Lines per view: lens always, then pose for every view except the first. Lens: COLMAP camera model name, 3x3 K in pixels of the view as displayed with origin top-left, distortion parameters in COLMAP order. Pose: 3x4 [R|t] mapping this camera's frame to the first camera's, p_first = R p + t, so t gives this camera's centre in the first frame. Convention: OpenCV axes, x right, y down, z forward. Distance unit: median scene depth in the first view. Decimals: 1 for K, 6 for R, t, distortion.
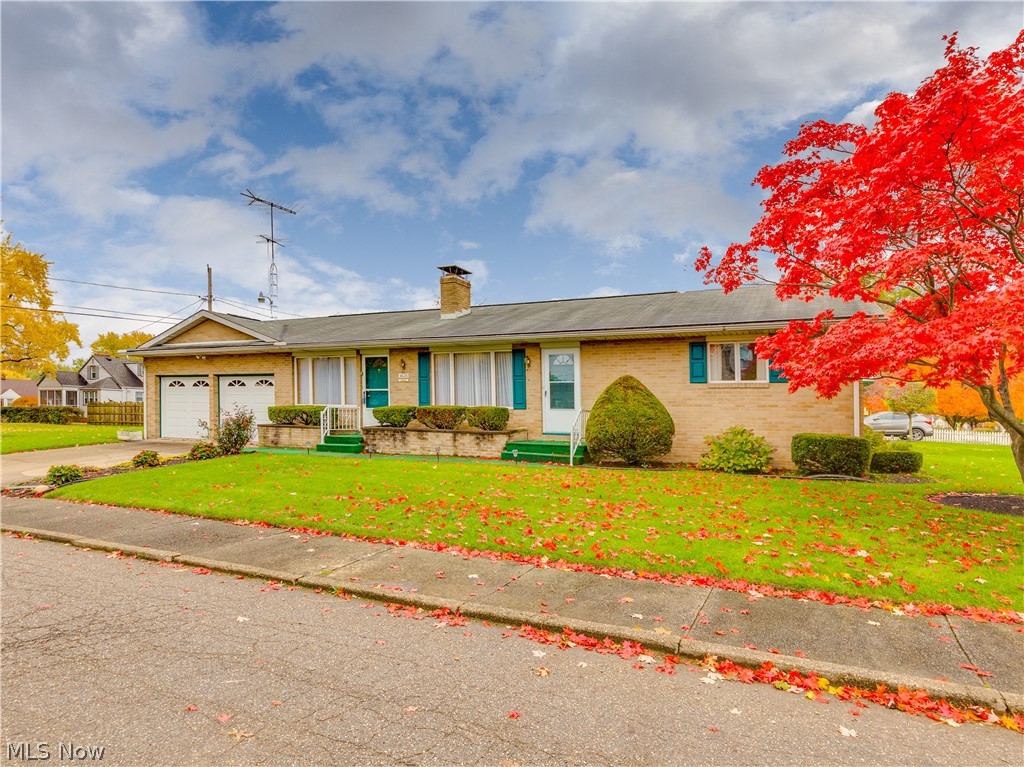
lens RADIAL K [[524.5, 0, 512.2], [0, 524.5, 383.0], [0, 0, 1]] dist [0.005347, -0.001500]
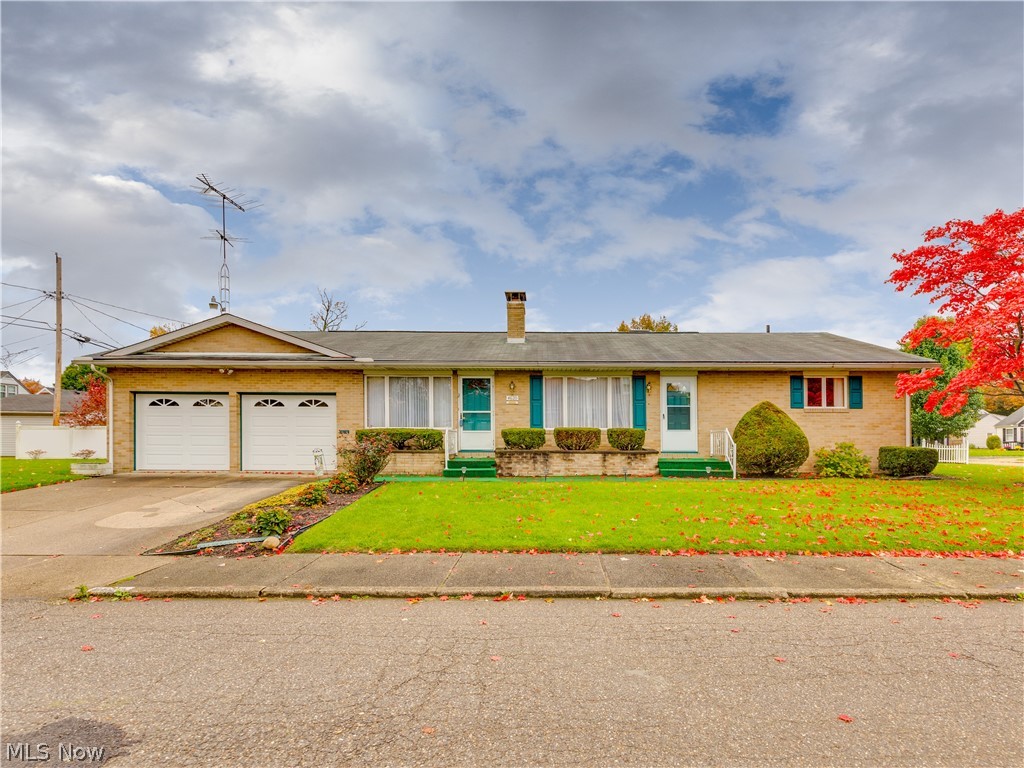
lens RADIAL K [[477.4, 0, 516.6], [0, 477.4, 405.6], [0, 0, 1]] dist [-0.000101, 0.000155]
pose [[0.923432, 0.011809, 0.383579, -0.590495], [-0.010953, 0.999930, -0.004416, 0.004983], [-0.383605, -0.000123, 0.923497, 0.170318]]
